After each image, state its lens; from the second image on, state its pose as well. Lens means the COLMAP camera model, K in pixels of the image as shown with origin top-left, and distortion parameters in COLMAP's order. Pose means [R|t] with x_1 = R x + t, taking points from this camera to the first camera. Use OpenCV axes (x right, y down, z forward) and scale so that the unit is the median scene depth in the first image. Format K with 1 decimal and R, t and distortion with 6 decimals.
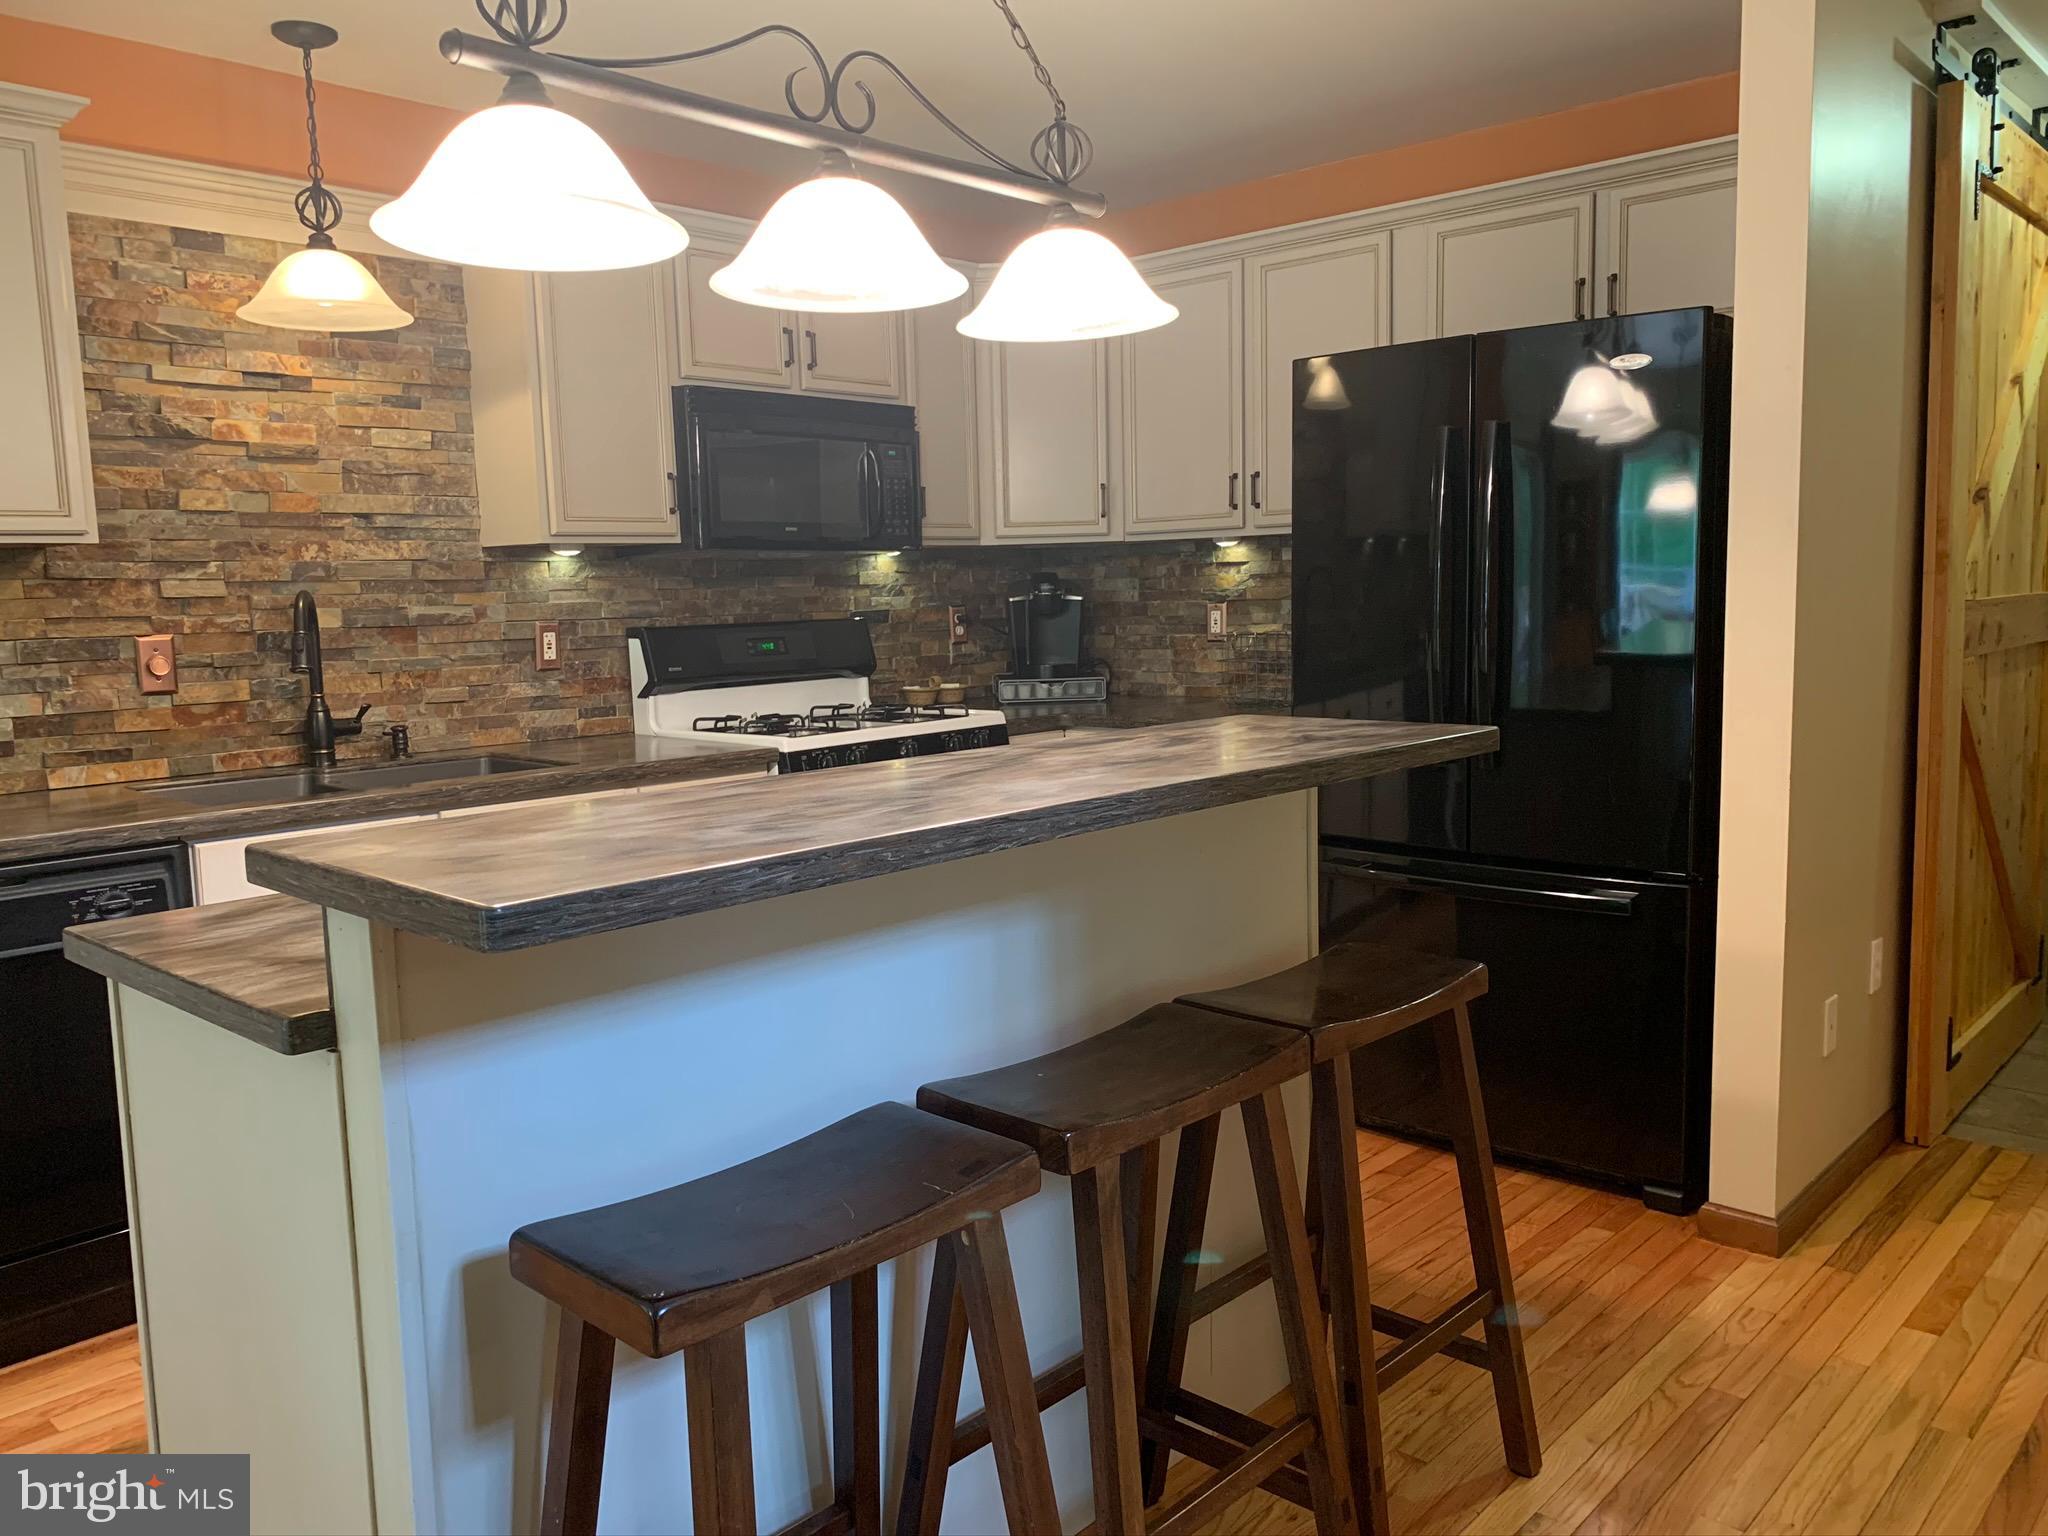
lens RADIAL K [[1540.4, 0, 1026.4], [0, 1540.4, 766.6], [0, 0, 1]] dist [0.019552, -0.026624]
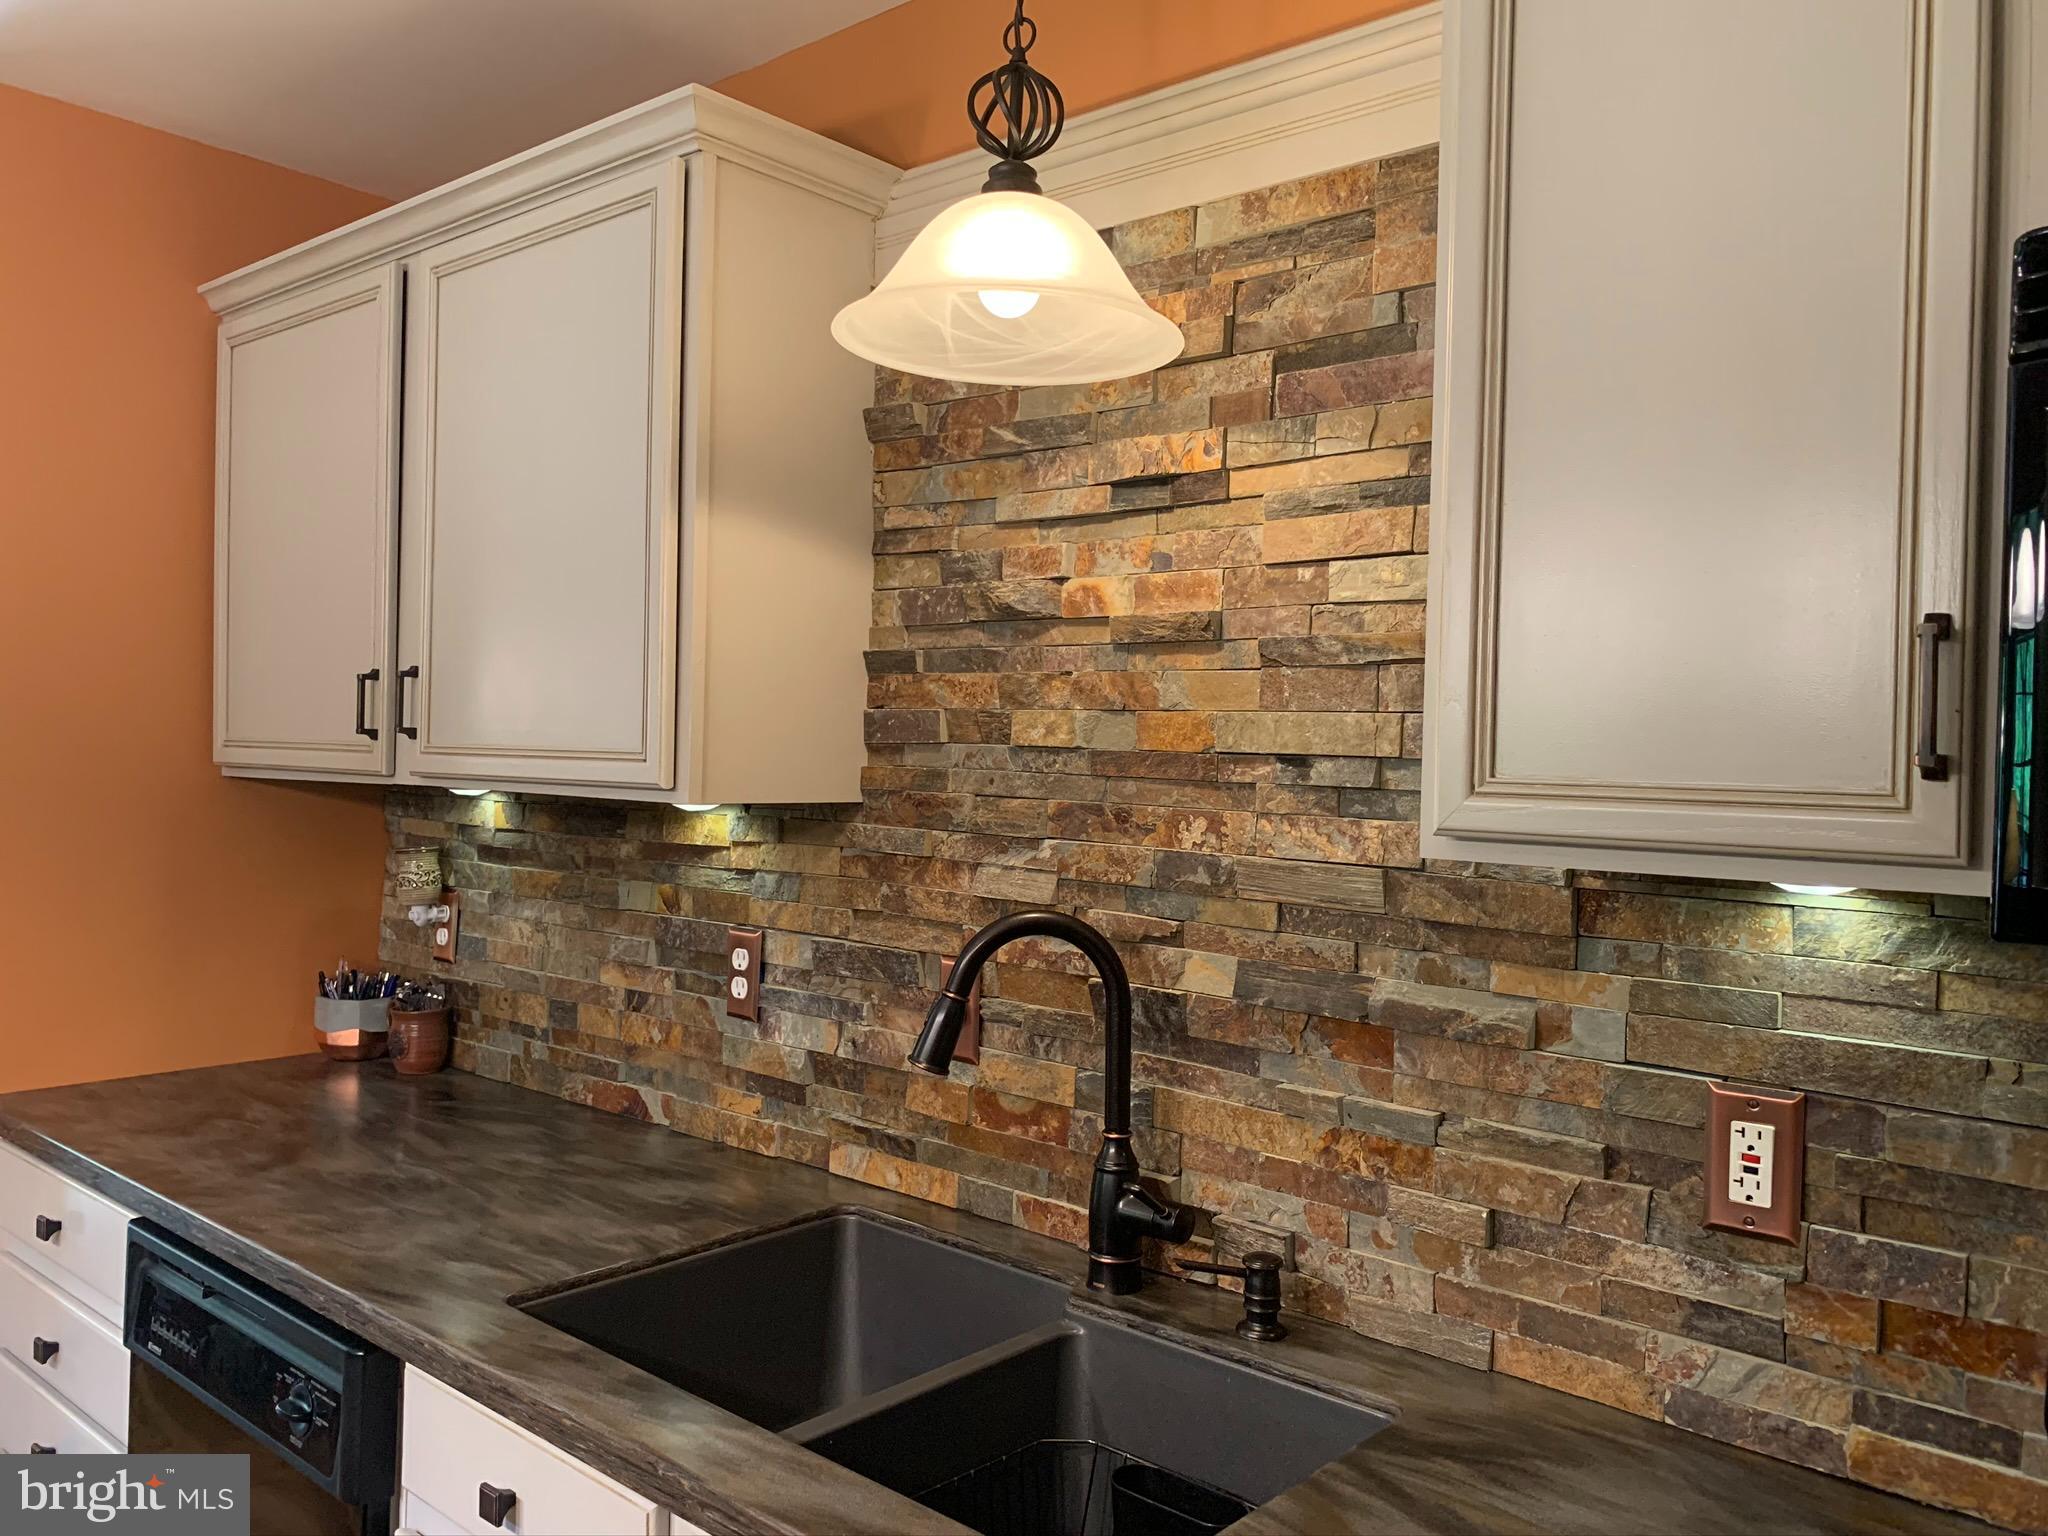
lens RADIAL K [[1540.4, 0, 1013.5], [0, 1540.4, 741.7], [0, 0, 1]] dist [0.019552, -0.026624]
pose [[0.026535, 0.017885, -0.999488, 0.010403], [-0.152273, 0.988244, 0.013641, -0.166836], [0.987982, 0.151833, 0.028946, 0.938364]]
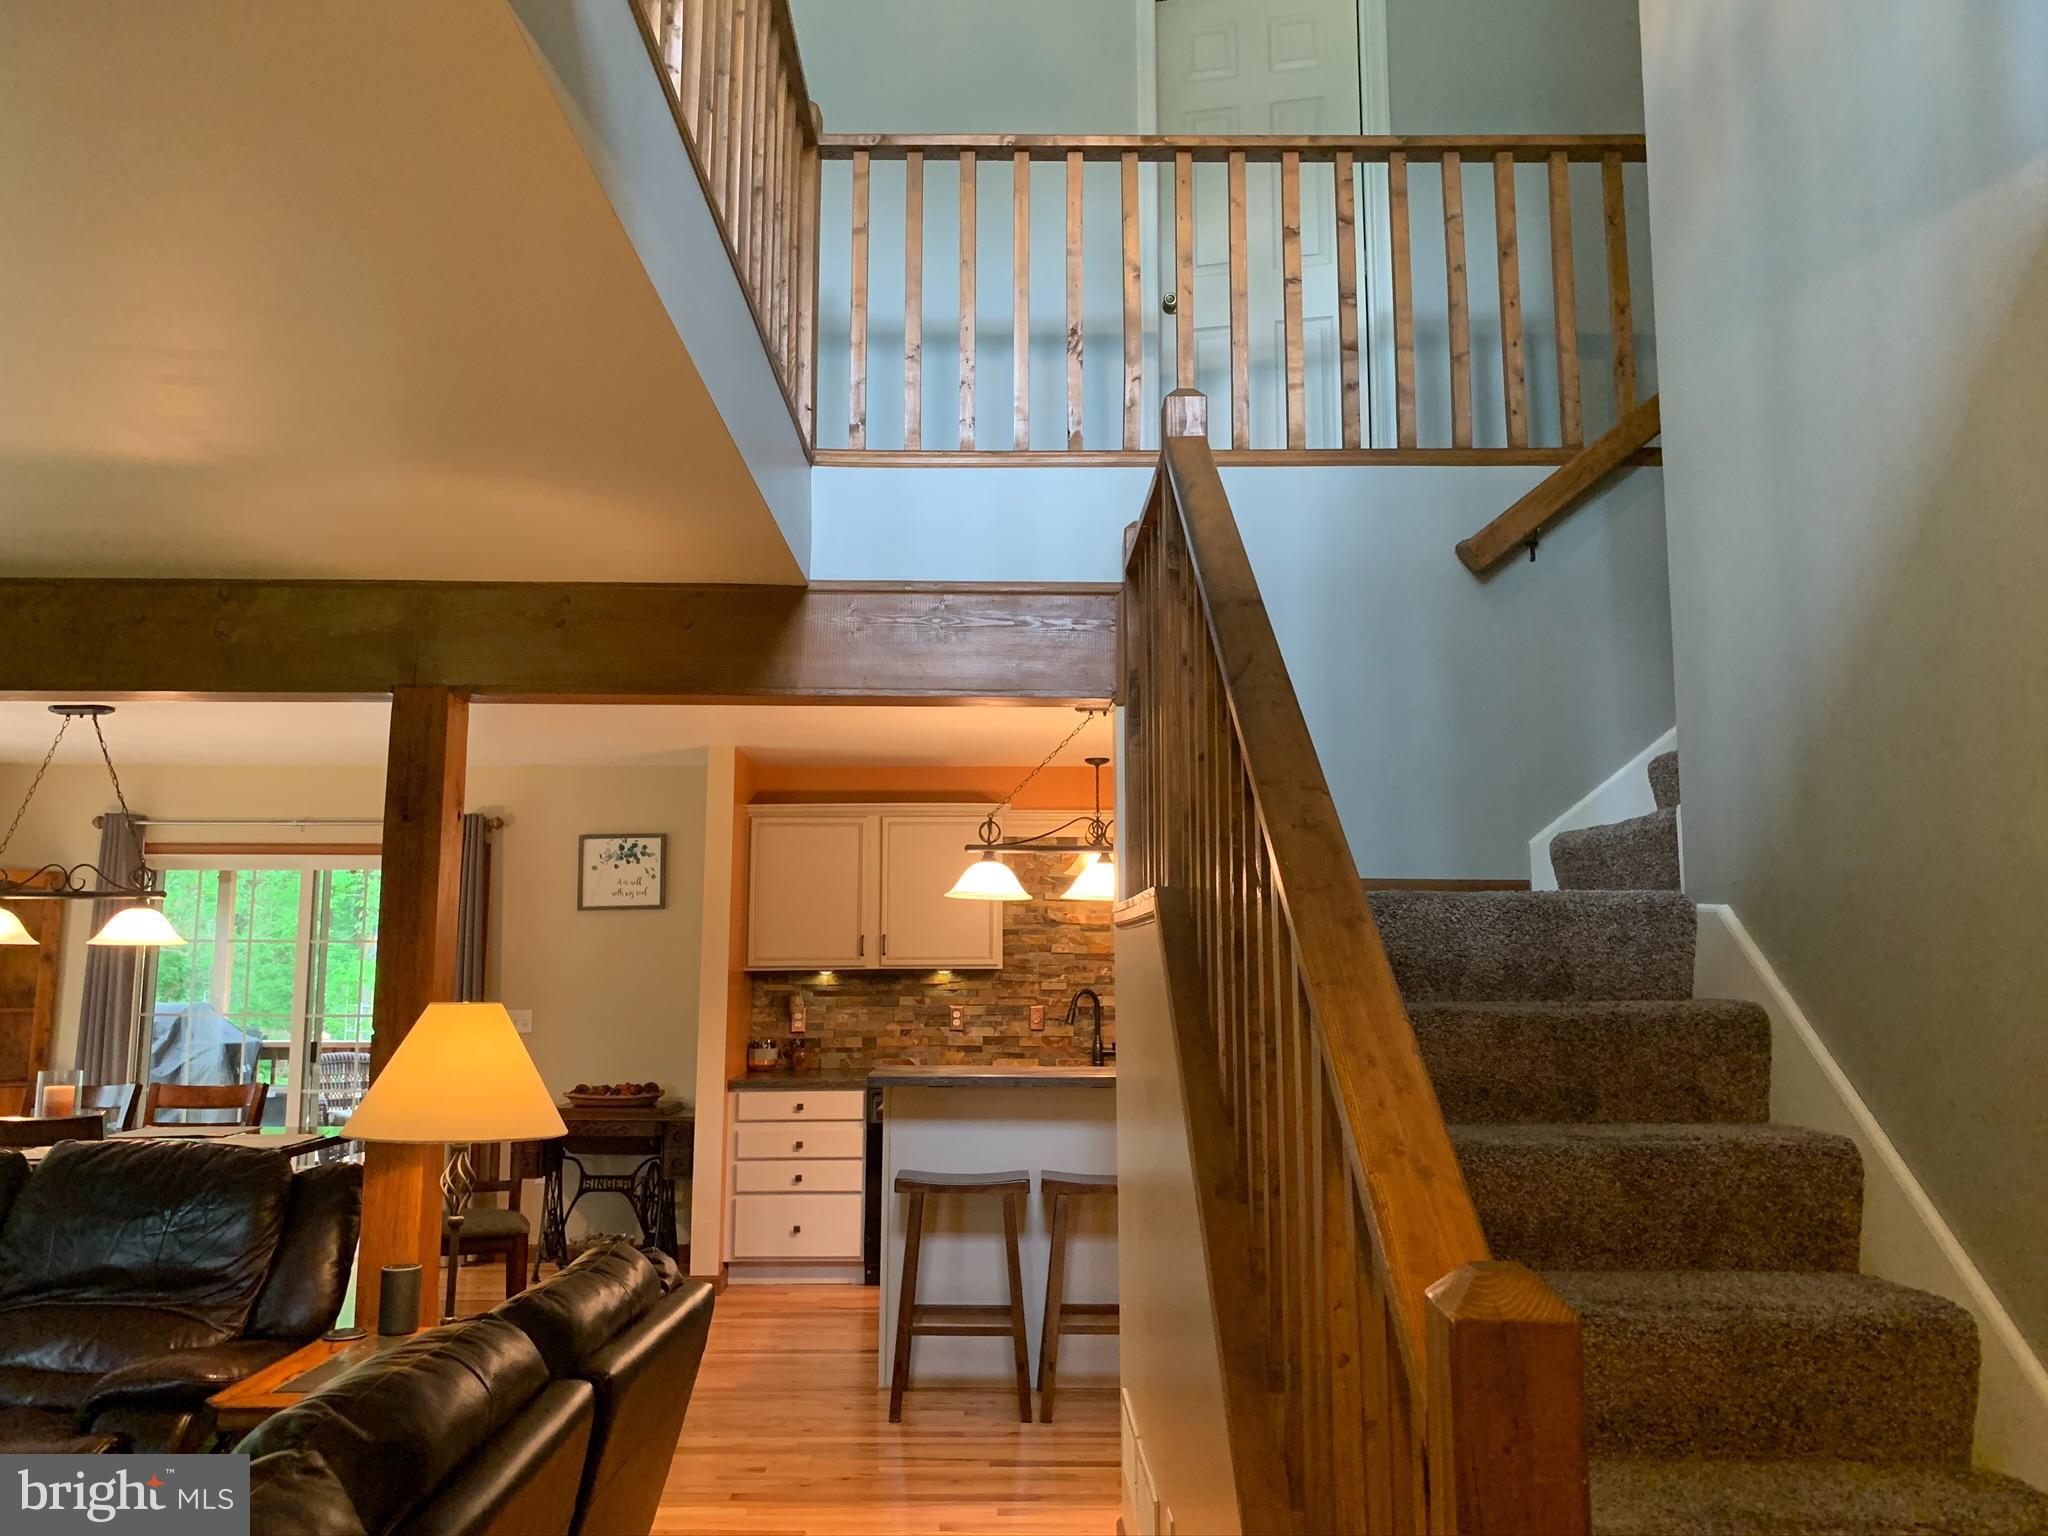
lens RADIAL K [[1540.4, 0, 1013.0], [0, 1540.4, 755.6], [0, 0, 1]] dist [0.019552, -0.026624]
pose [[0.681038, -0.069256, -0.728965, 1.101448], [-0.106666, 0.975515, -0.192334, -0.000182], [0.724437, 0.208743, 0.656976, -0.627157]]
